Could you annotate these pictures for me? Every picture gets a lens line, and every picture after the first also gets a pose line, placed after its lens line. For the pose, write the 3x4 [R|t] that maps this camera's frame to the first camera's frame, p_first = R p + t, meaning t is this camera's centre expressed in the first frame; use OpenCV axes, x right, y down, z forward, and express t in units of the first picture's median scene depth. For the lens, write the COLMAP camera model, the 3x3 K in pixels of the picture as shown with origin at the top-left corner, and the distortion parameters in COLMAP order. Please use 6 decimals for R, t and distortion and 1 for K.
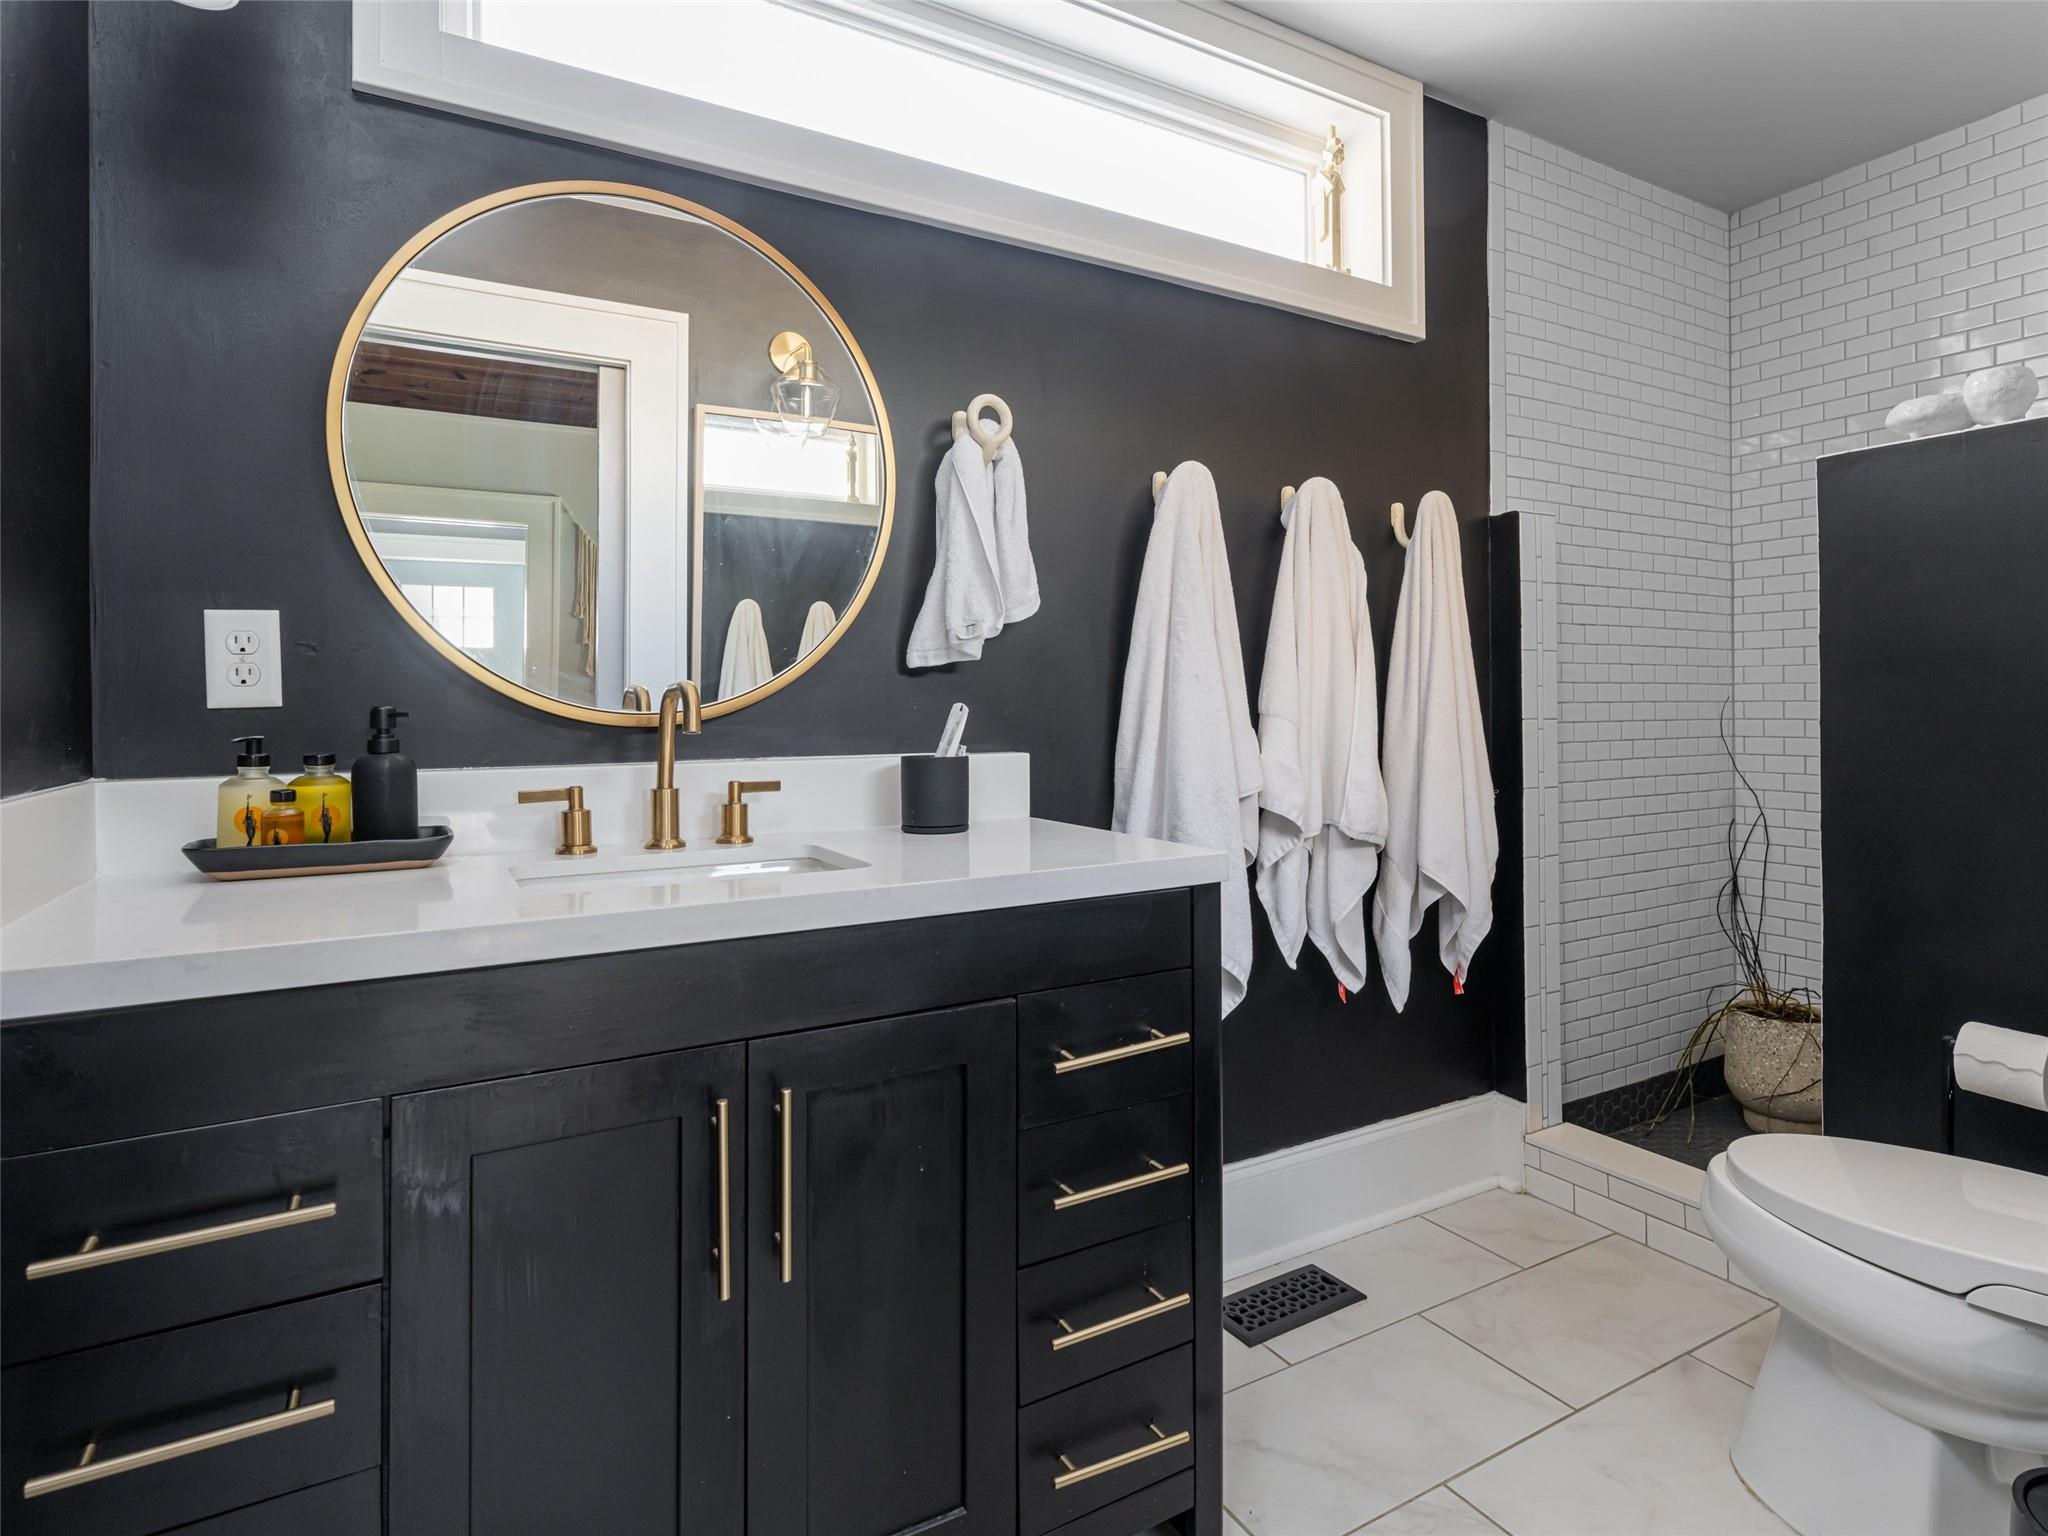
lens RADIAL K [[1073.8, 0, 1017.7], [0, 1073.8, 761.3], [0, 0, 1]] dist [0.002233, -0.000043]
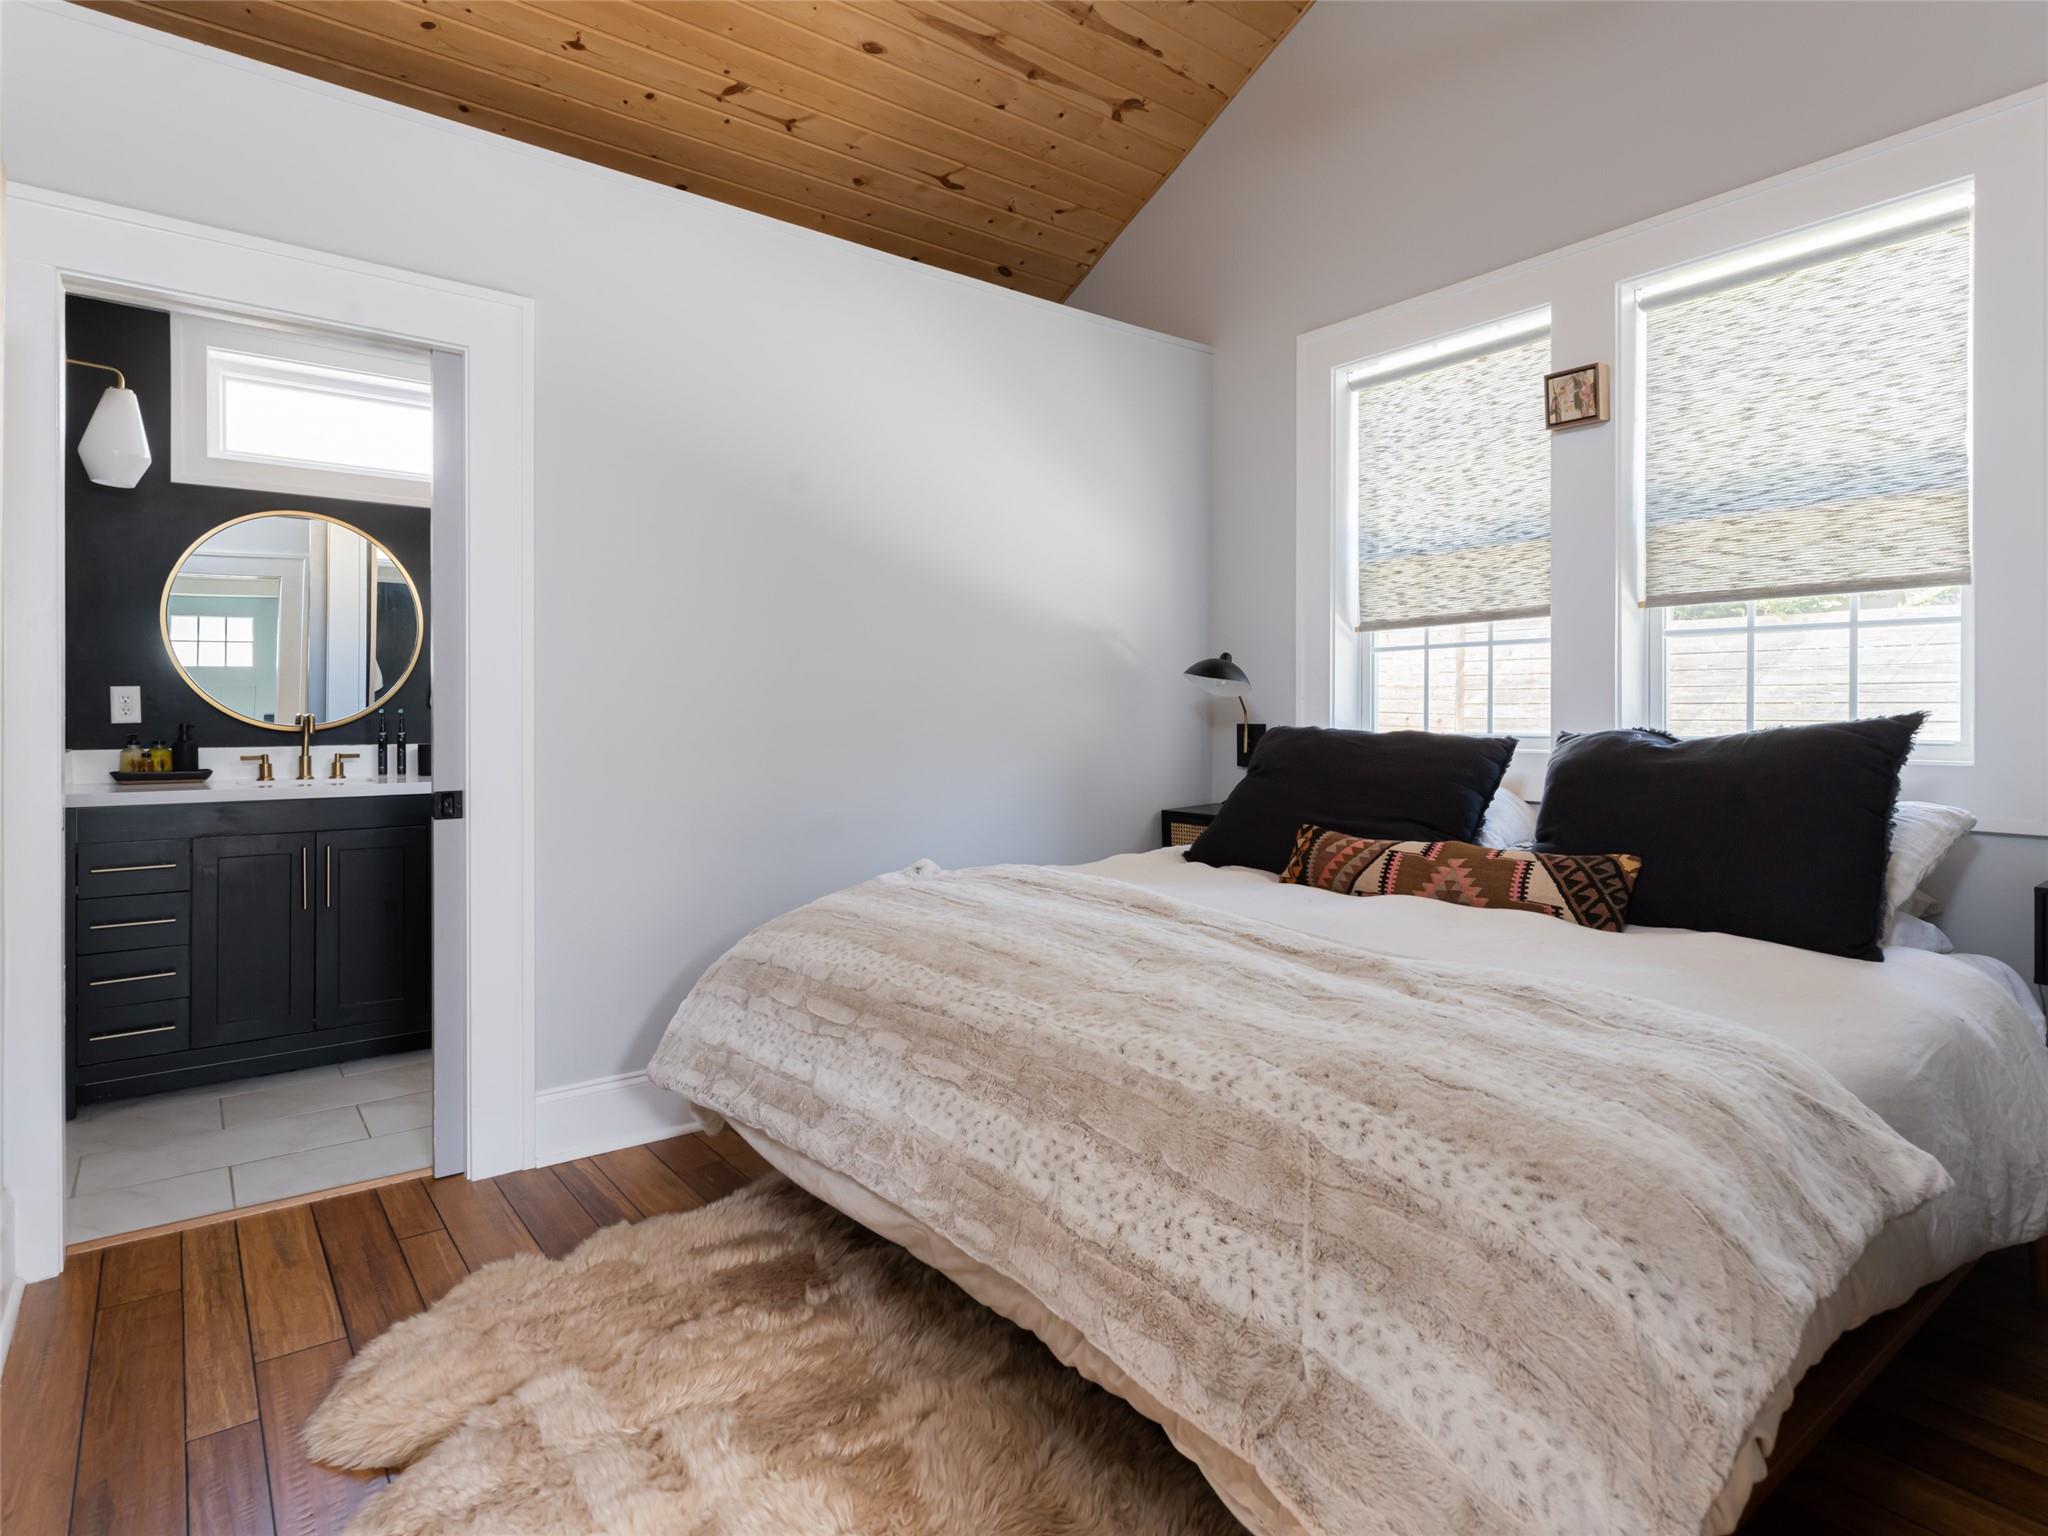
lens RADIAL K [[1073.8, 0, 1017.7], [0, 1073.8, 761.3], [0, 0, 1]] dist [0.002233, -0.000043]
pose [[0.987779, -0.005560, 0.155763, 1.023325], [0.007361, 0.999913, -0.010988, 0.086538], [-0.155688, 0.012000, 0.987733, -1.930372]]
